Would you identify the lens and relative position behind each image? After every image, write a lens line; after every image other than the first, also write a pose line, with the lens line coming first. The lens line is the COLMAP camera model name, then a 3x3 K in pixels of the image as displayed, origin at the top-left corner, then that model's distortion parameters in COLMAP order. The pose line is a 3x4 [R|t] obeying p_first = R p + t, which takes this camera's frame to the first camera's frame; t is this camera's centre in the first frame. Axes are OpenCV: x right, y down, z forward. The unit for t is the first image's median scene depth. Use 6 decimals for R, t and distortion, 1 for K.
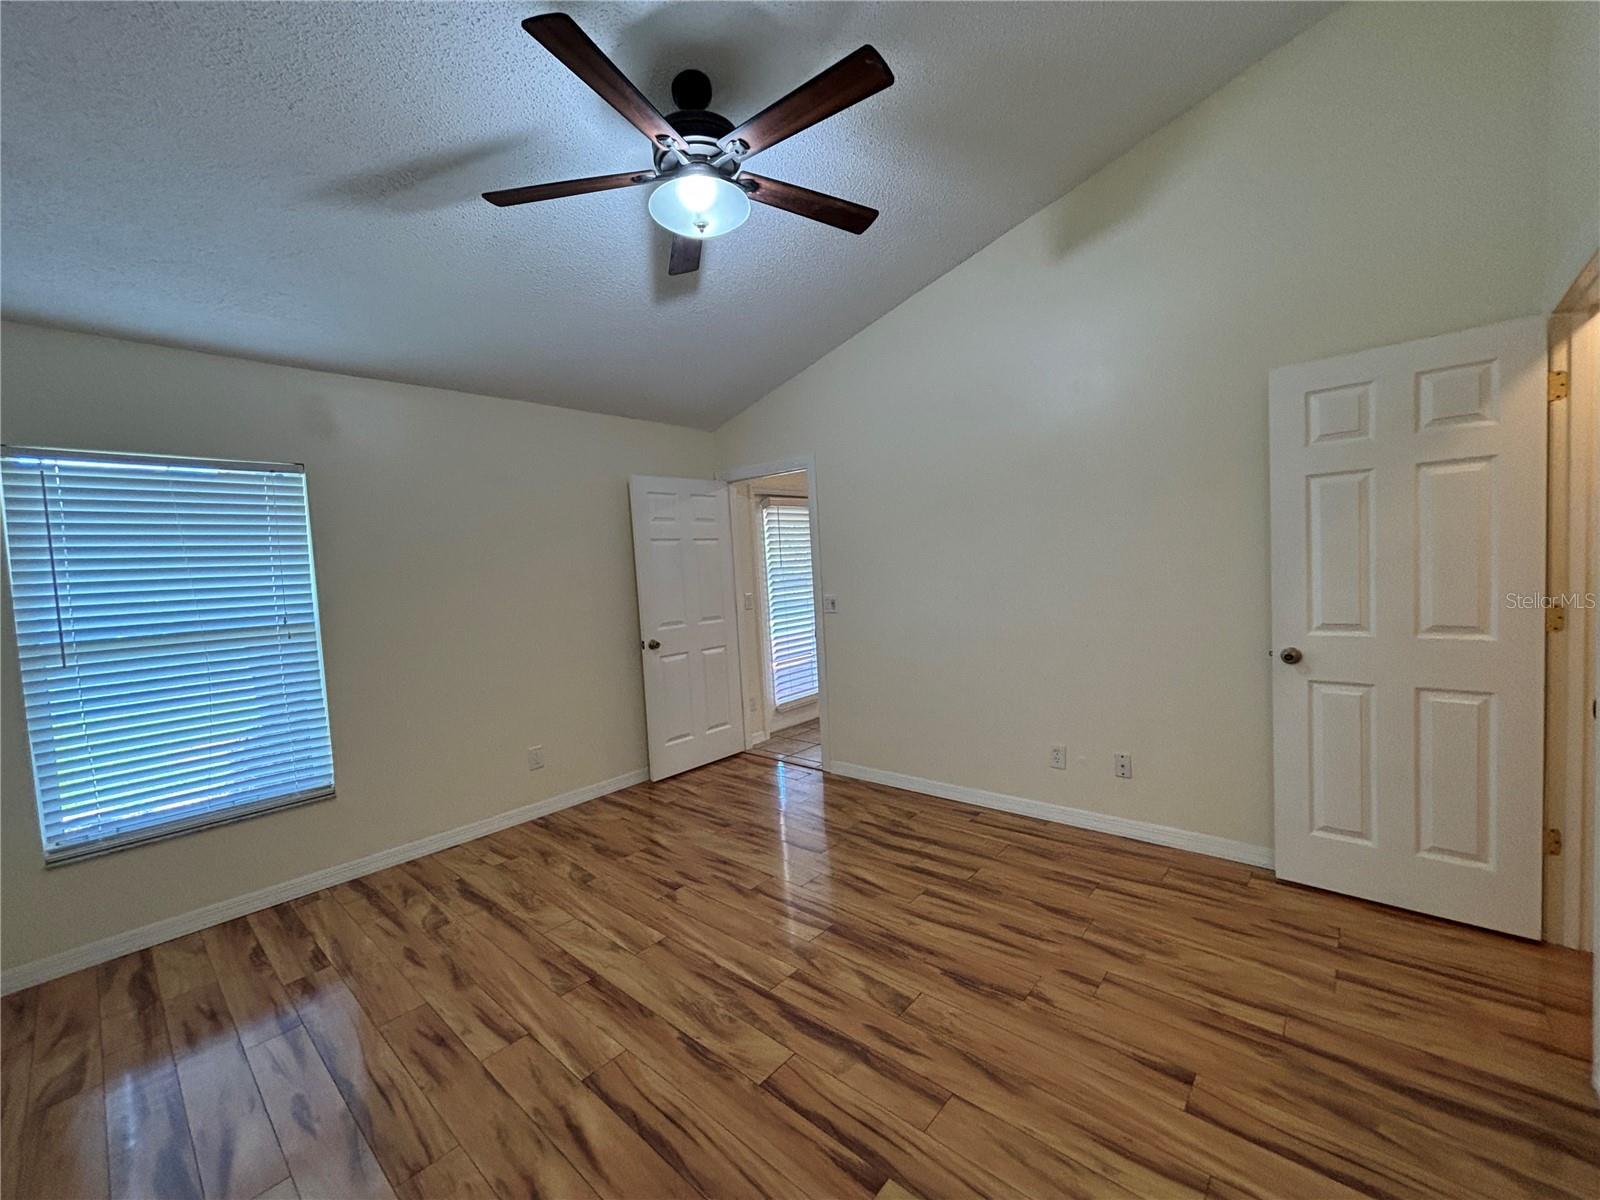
lens RADIAL K [[652.2, 0, 786.2], [0, 652.2, 595.3], [0, 0, 1]] dist [-0.000562, 0.001749]
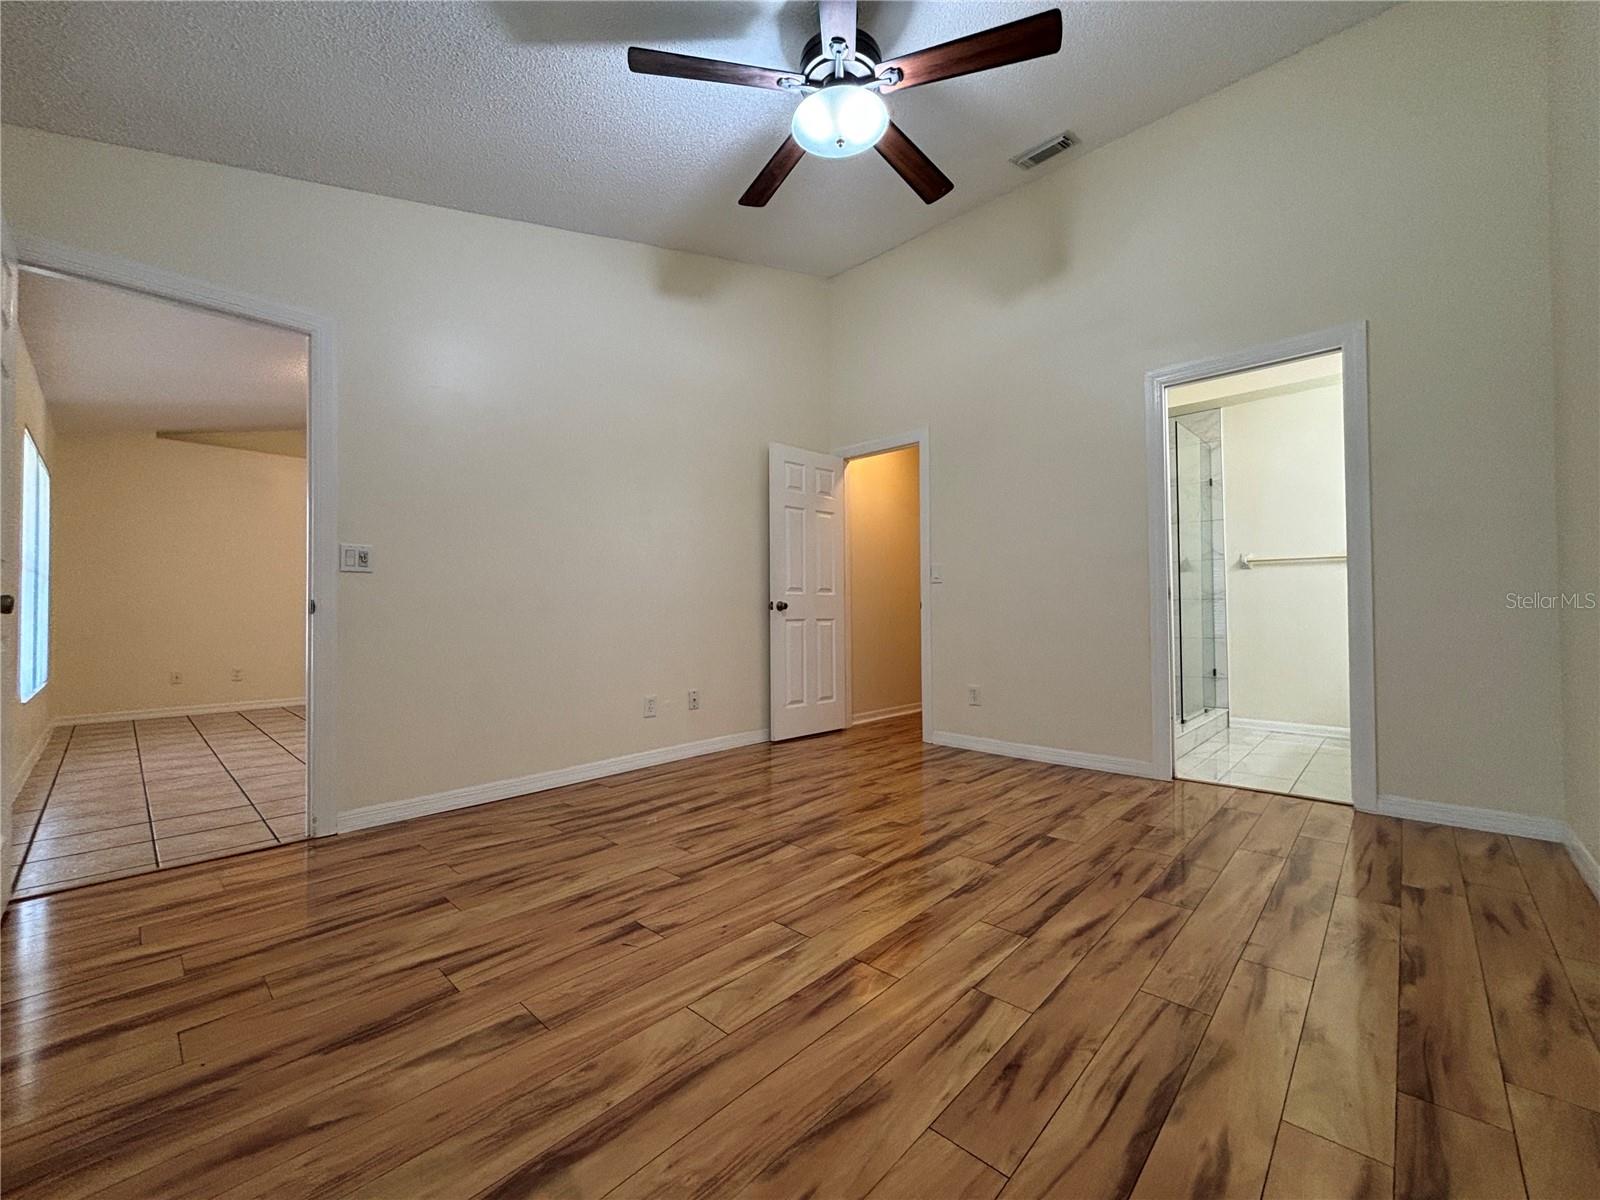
lens RADIAL K [[652.2, 0, 801.3], [0, 652.2, 604.3], [0, 0, 1]] dist [-0.000562, 0.001749]
pose [[0.011035, 0.067215, 0.997677, -1.063279], [0.050123, 0.996447, -0.067687, 0.230674], [-0.998682, 0.050754, 0.007627, 1.040573]]
